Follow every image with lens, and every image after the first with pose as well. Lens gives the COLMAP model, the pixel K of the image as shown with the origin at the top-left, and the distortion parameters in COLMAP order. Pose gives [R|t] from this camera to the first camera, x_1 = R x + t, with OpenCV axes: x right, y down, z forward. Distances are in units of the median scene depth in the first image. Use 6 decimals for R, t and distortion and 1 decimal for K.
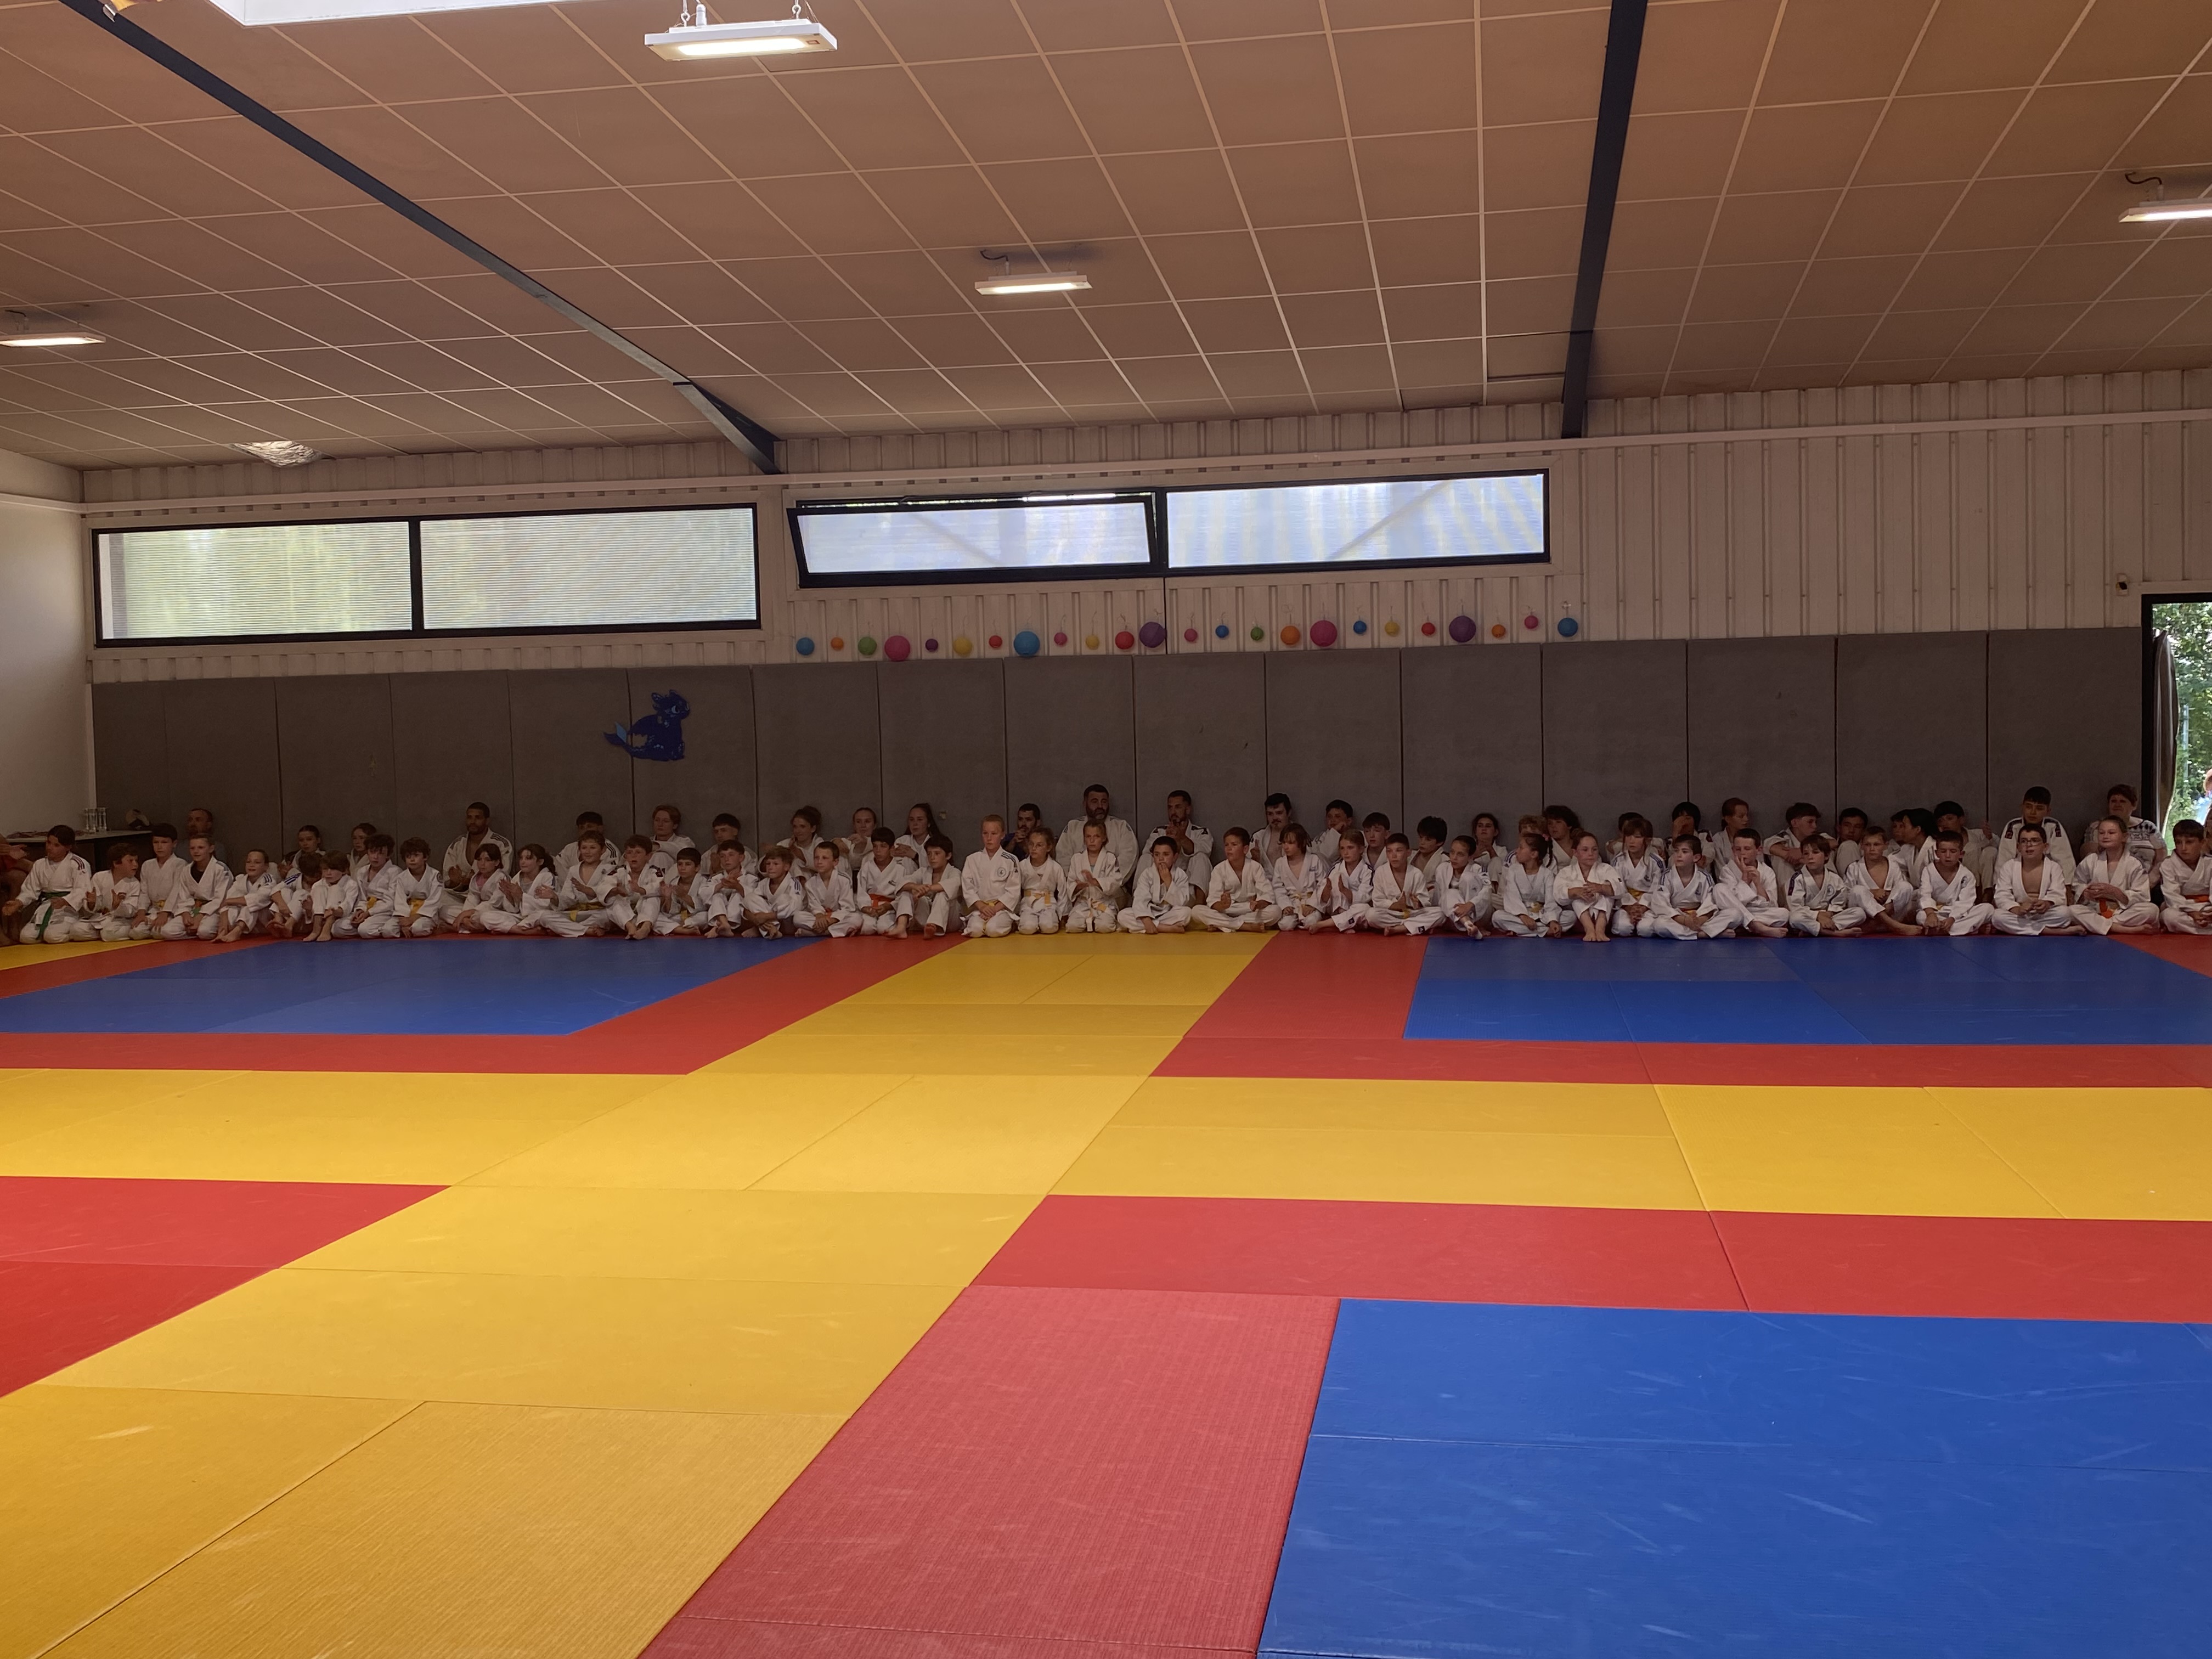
lens RADIAL K [[1975.5, 0, 1133.1], [0, 1975.5, 853.6], [0, 0, 1]] dist [0.072282, -0.161126]
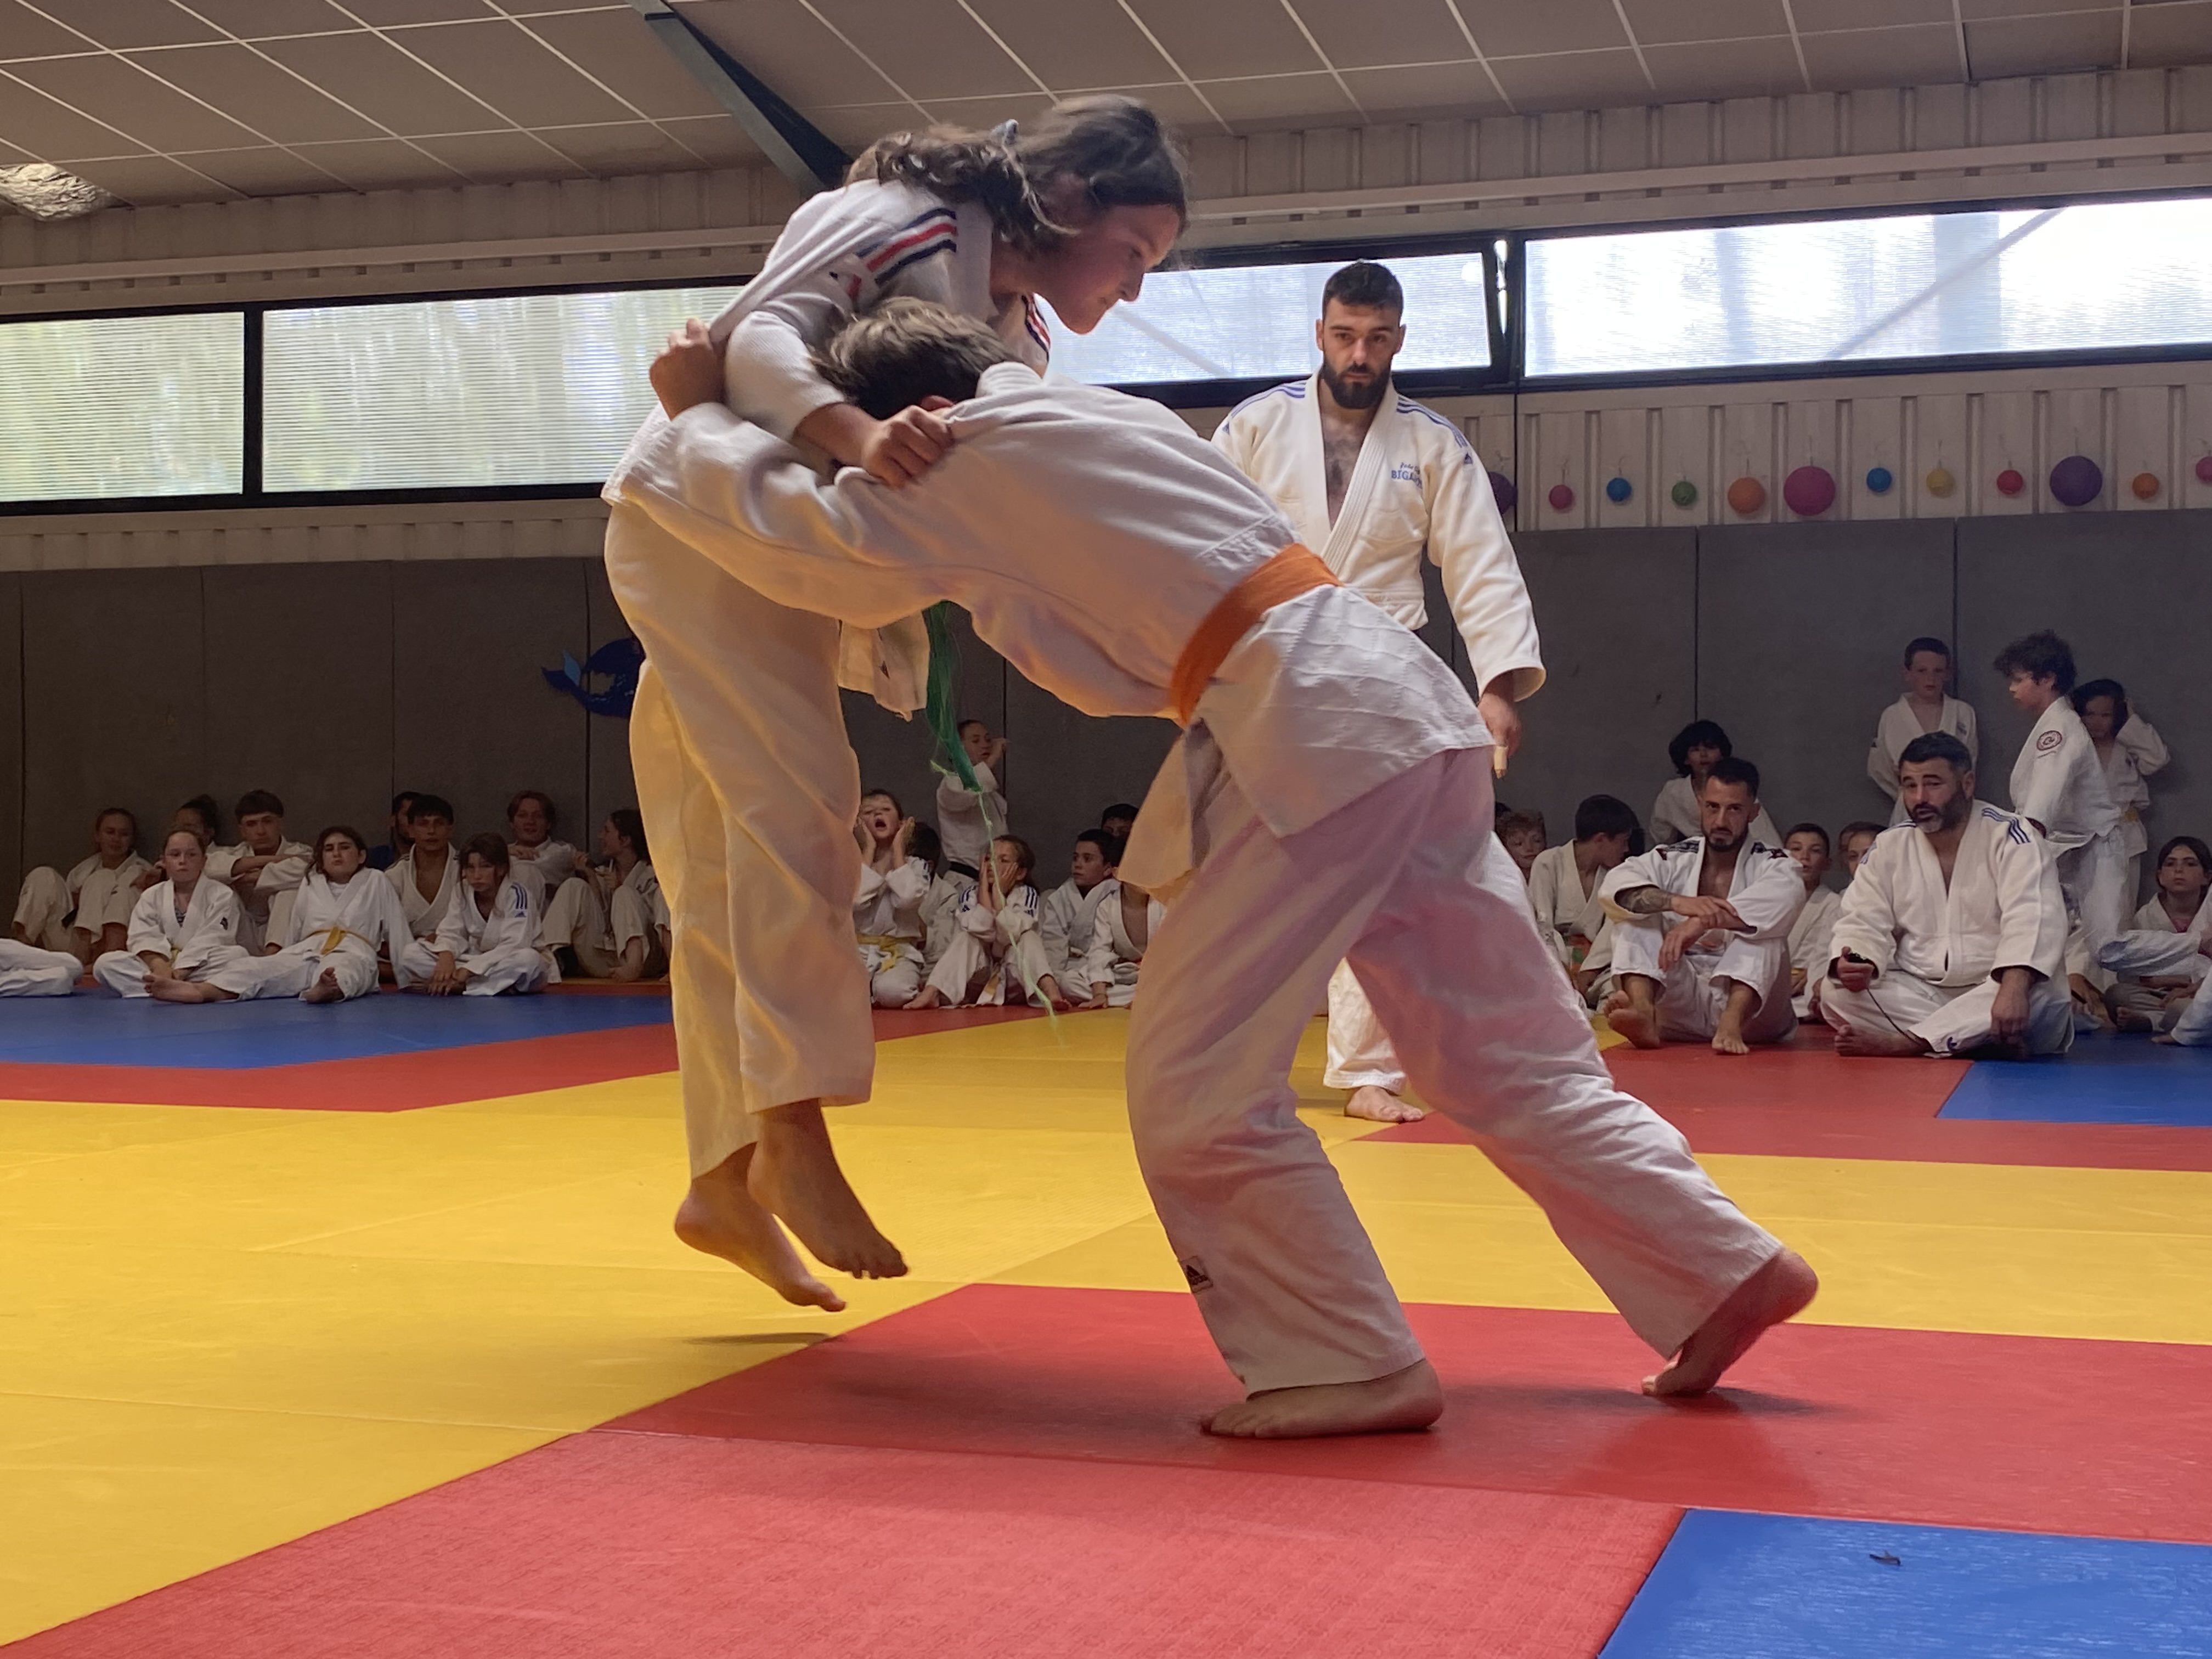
lens RADIAL K [[3084.2, 0, 1118.6], [0, 3084.2, 869.3], [0, 0, 1]] dist [0.032994, 0.000000]
pose [[0.990788, 0.028069, -0.132482, 0.023644], [-0.034877, 0.998172, -0.049353, 0.039288], [0.130854, 0.053519, 0.989956, 0.140688]]
